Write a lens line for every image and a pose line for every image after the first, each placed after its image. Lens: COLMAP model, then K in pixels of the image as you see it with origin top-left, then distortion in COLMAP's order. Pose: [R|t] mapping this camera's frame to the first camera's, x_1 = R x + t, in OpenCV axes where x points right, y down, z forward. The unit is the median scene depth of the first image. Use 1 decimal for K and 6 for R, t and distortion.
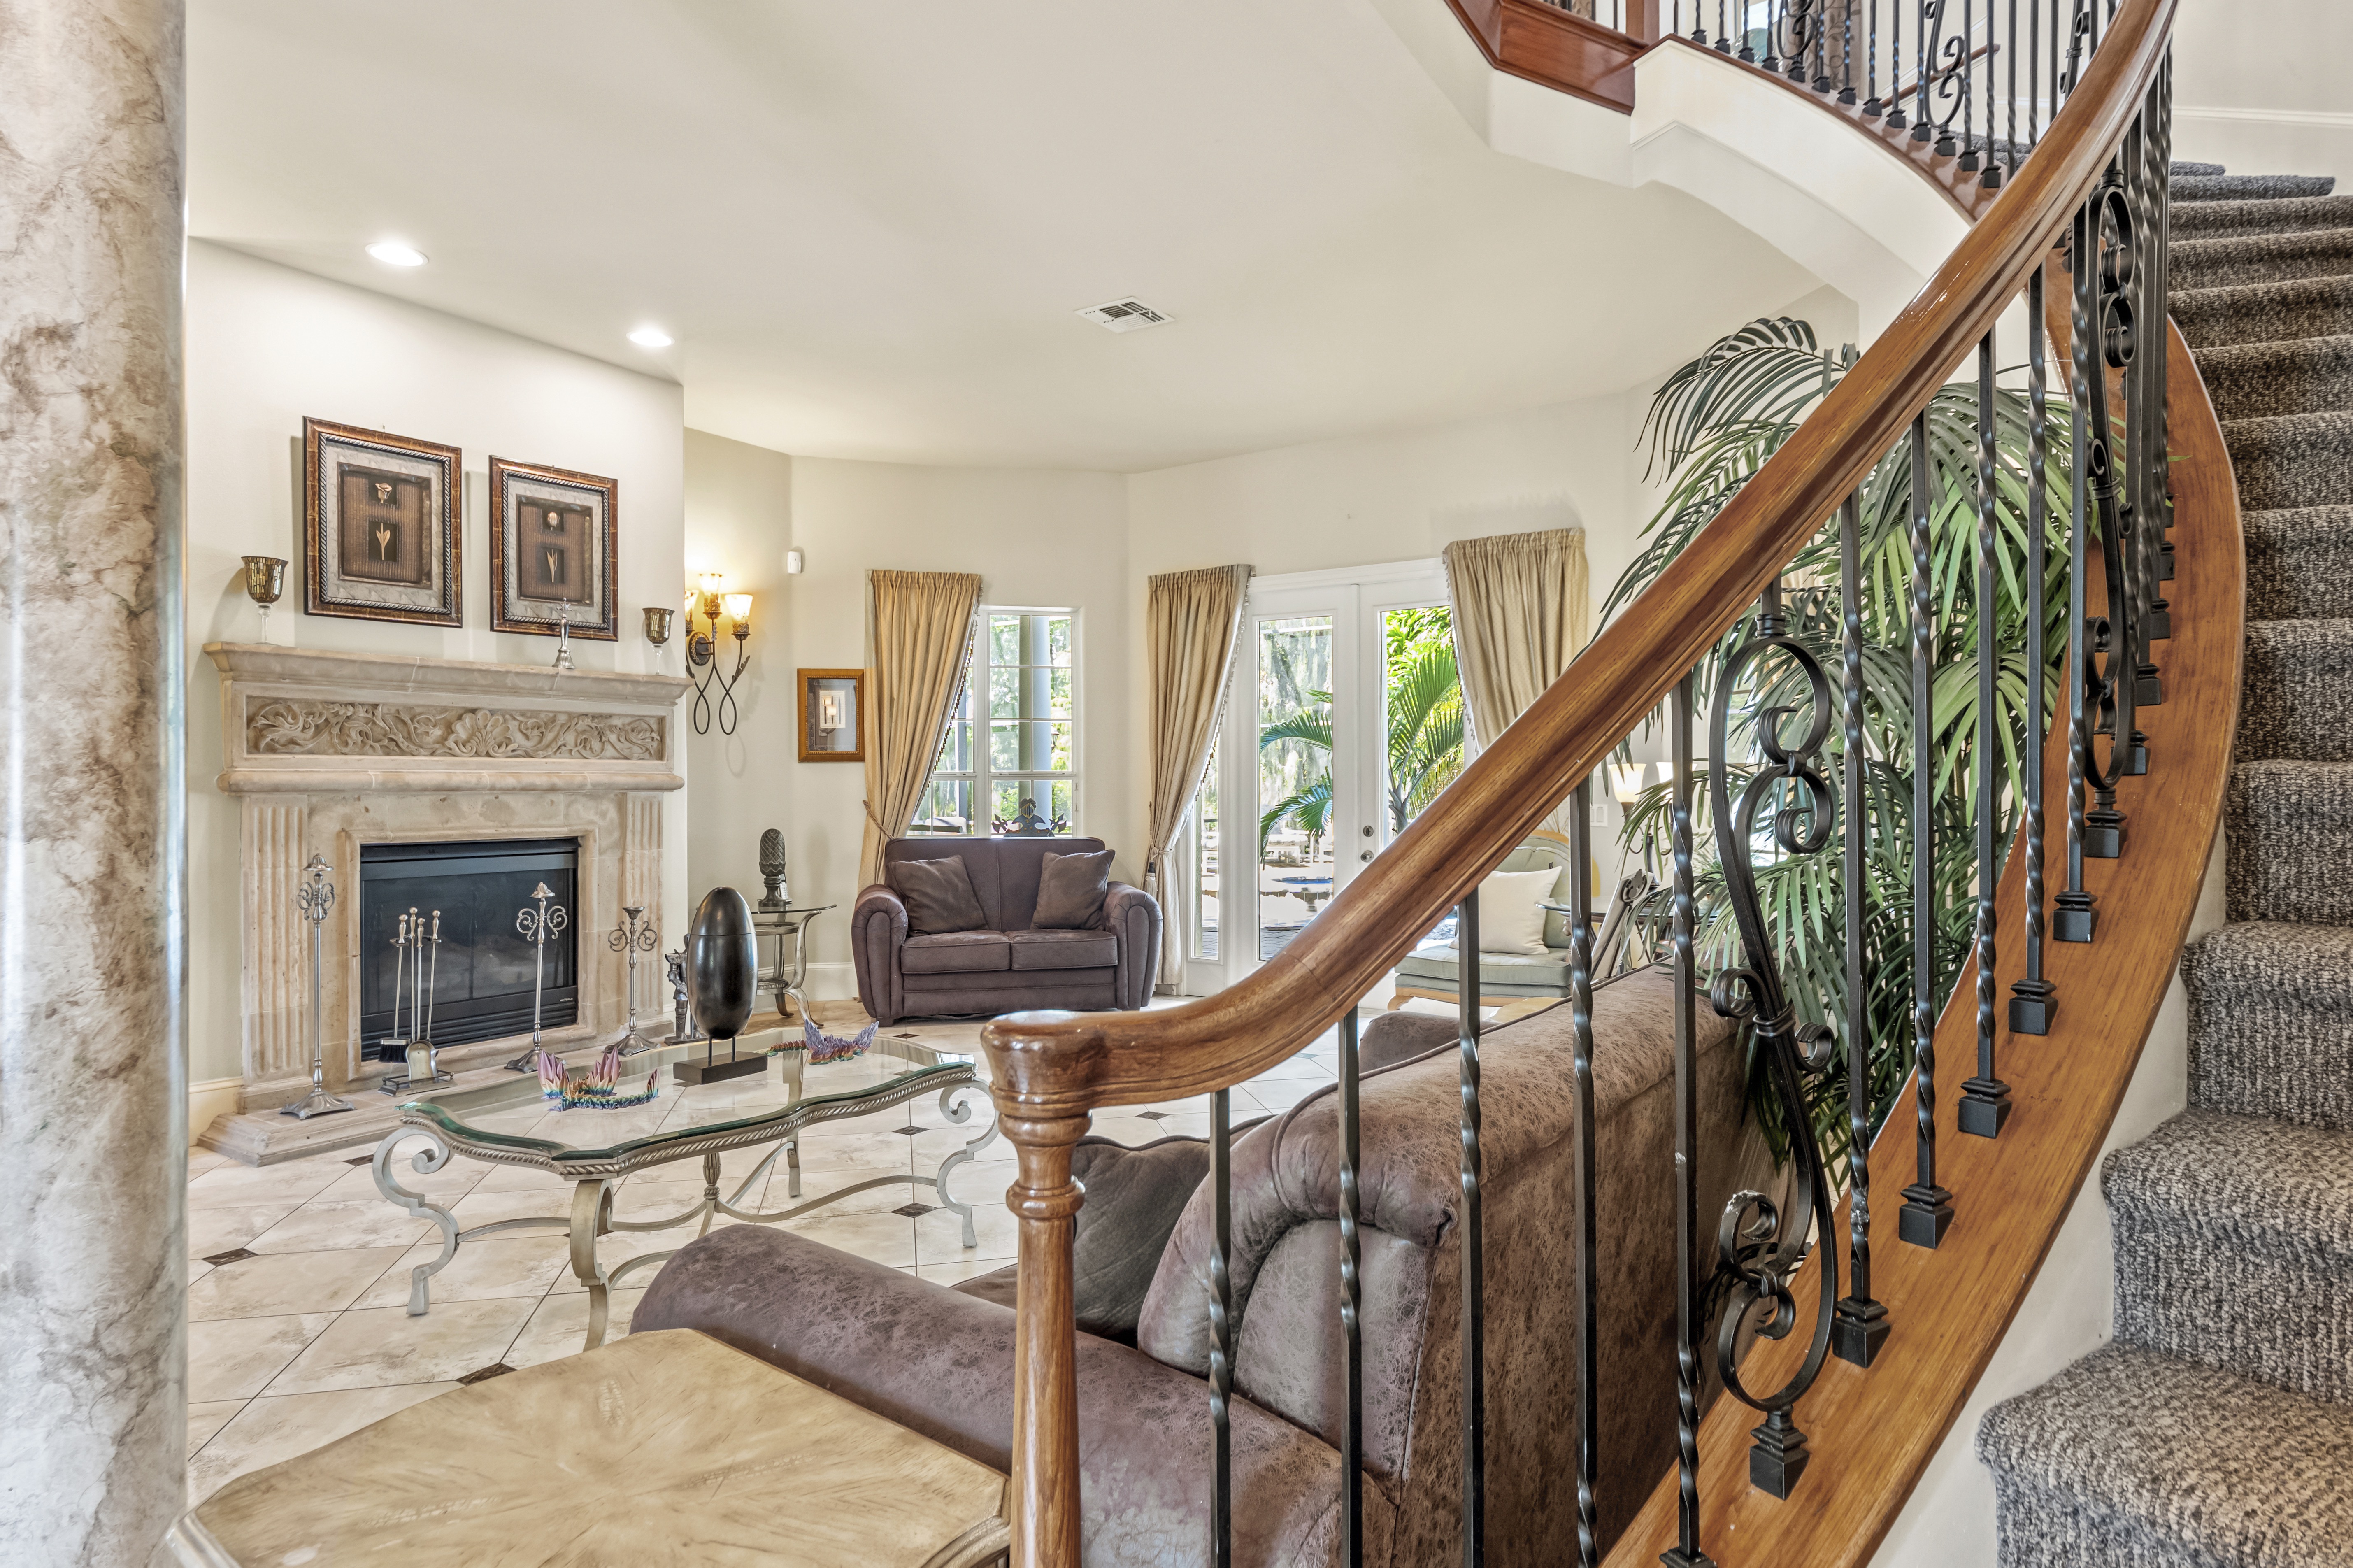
lens RADIAL K [[1276.1, 0, 1172.5], [0, 1276.1, 783.9], [0, 0, 1]] dist [-0.002397, -0.008549]
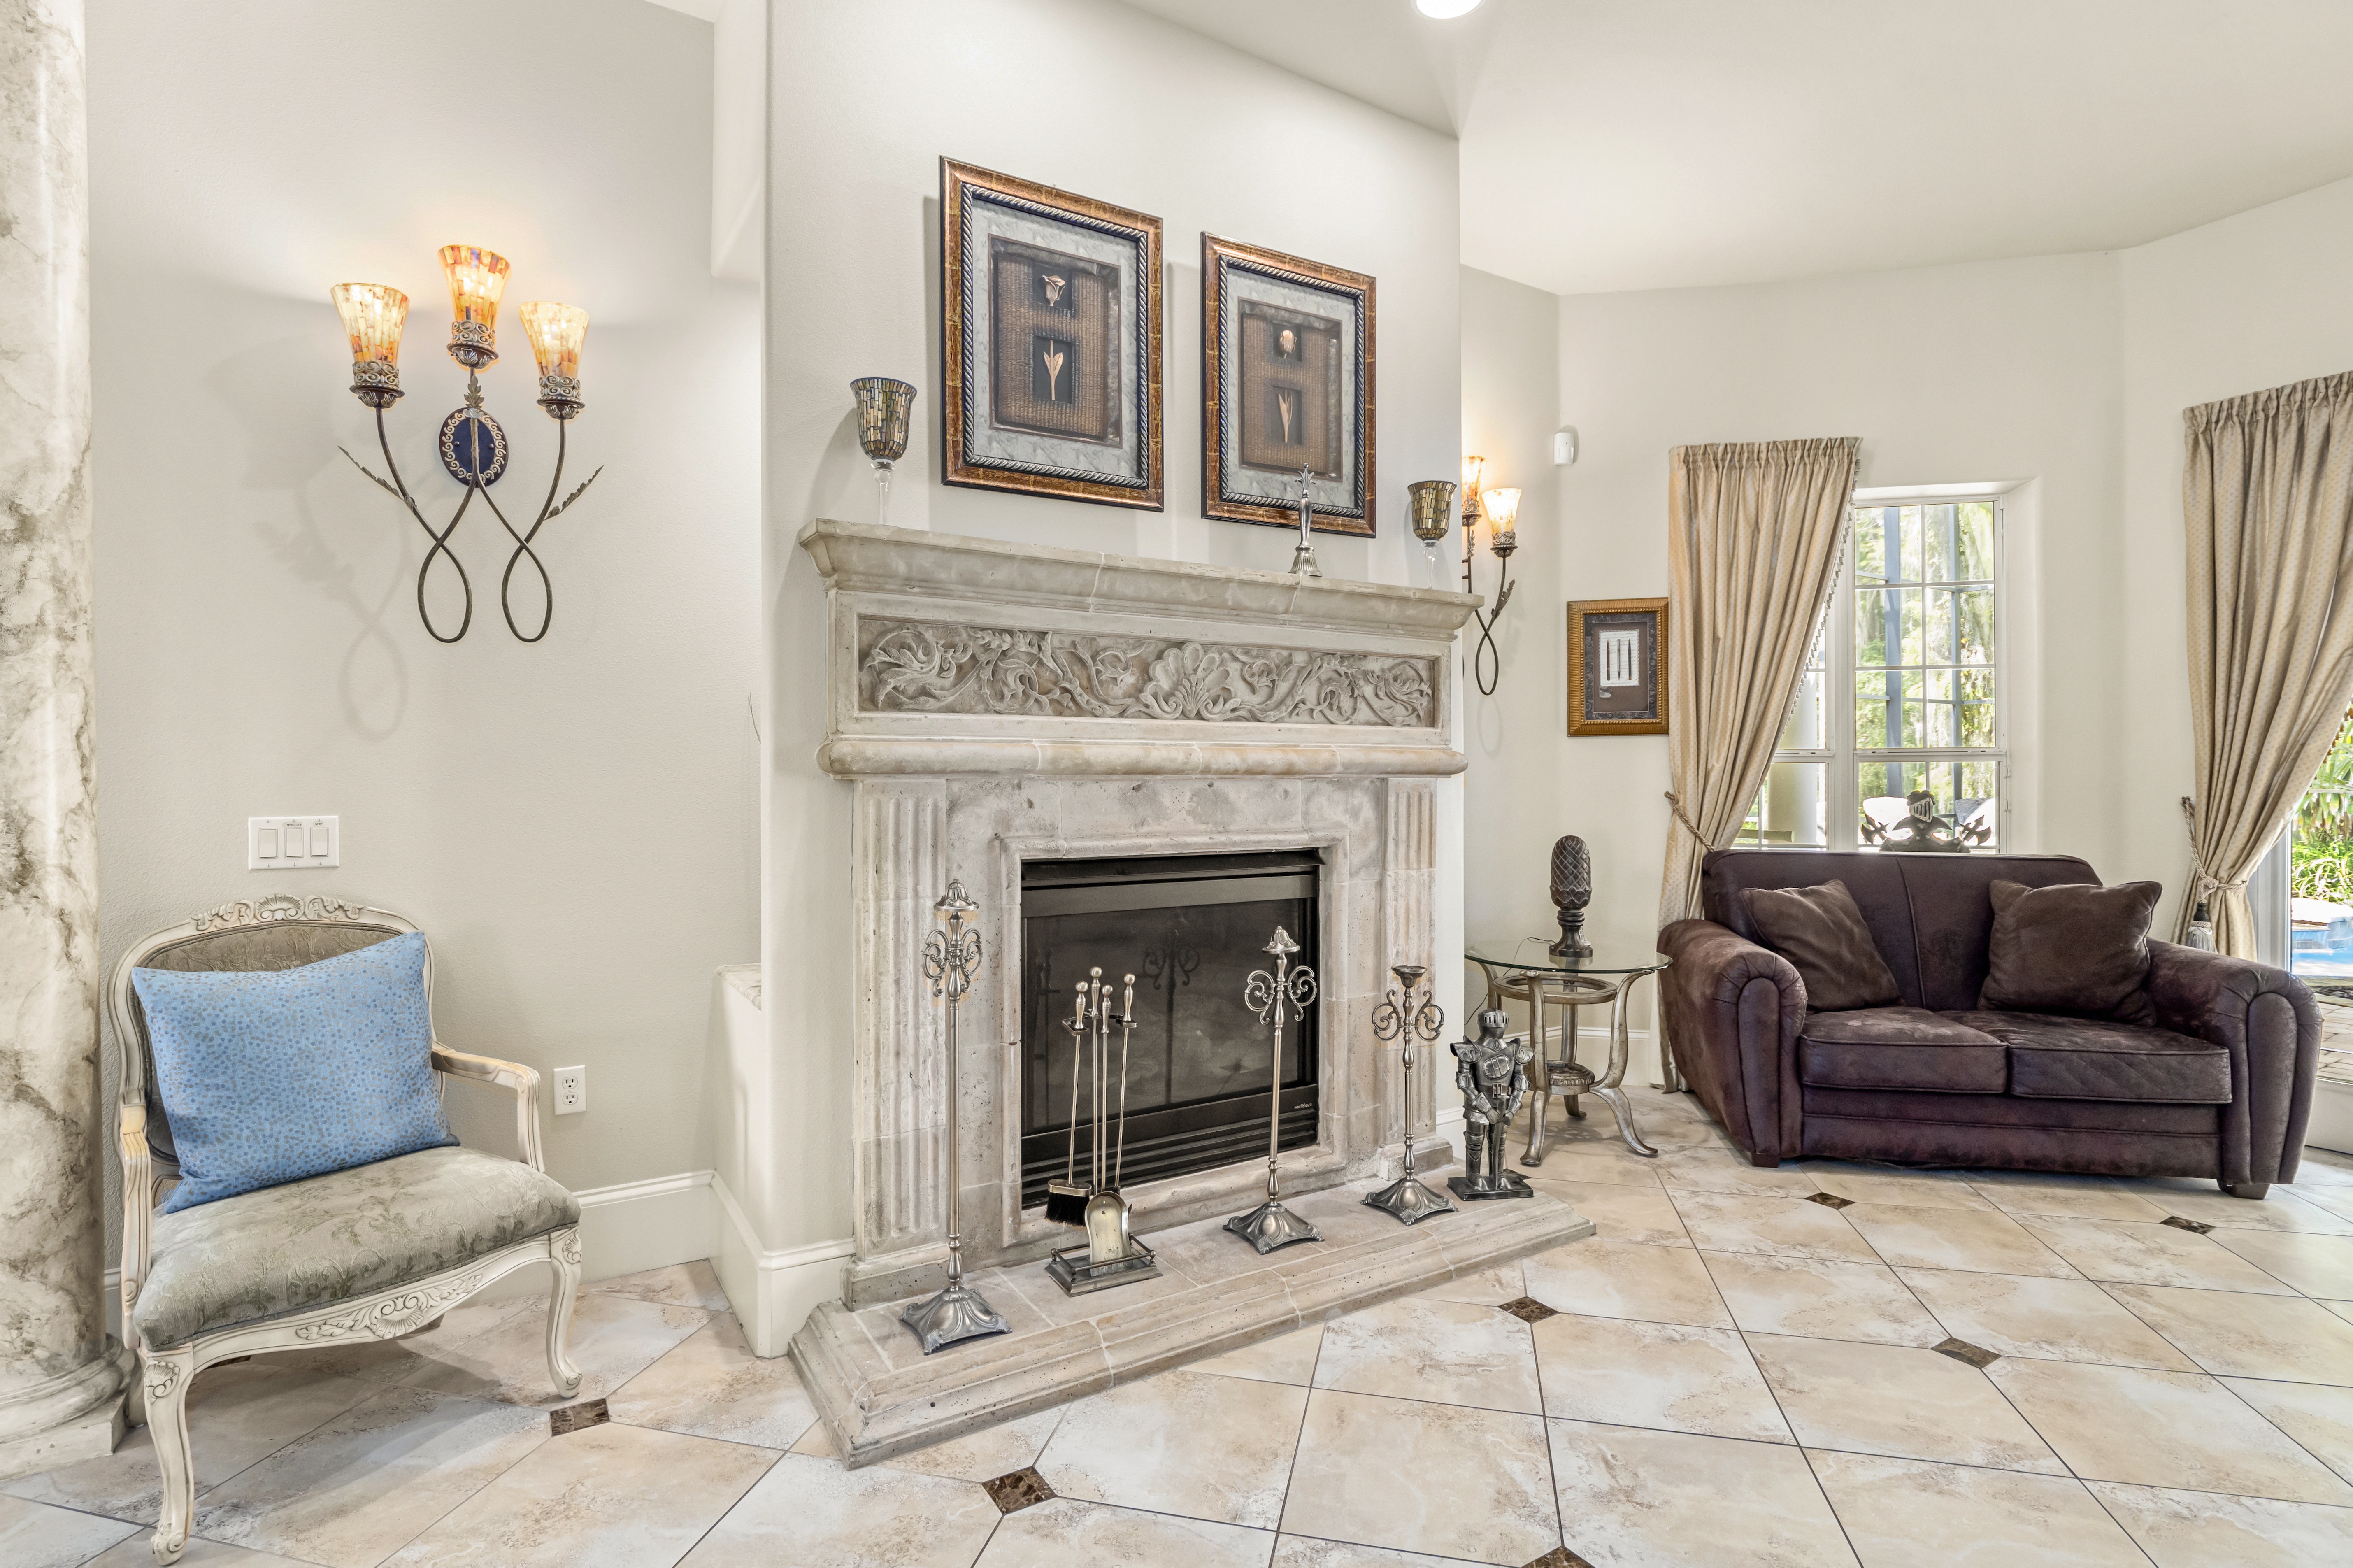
lens RADIAL K [[1142.5, 0, 1173.1], [0, 1142.5, 769.5], [0, 0, 1]] dist [-0.003392, -0.011348]
pose [[0.898044, -0.001696, -0.439903, -0.298932], [-0.000526, 0.999988, -0.004929, 0.005816], [0.439906, 0.004658, 0.898032, 0.486987]]
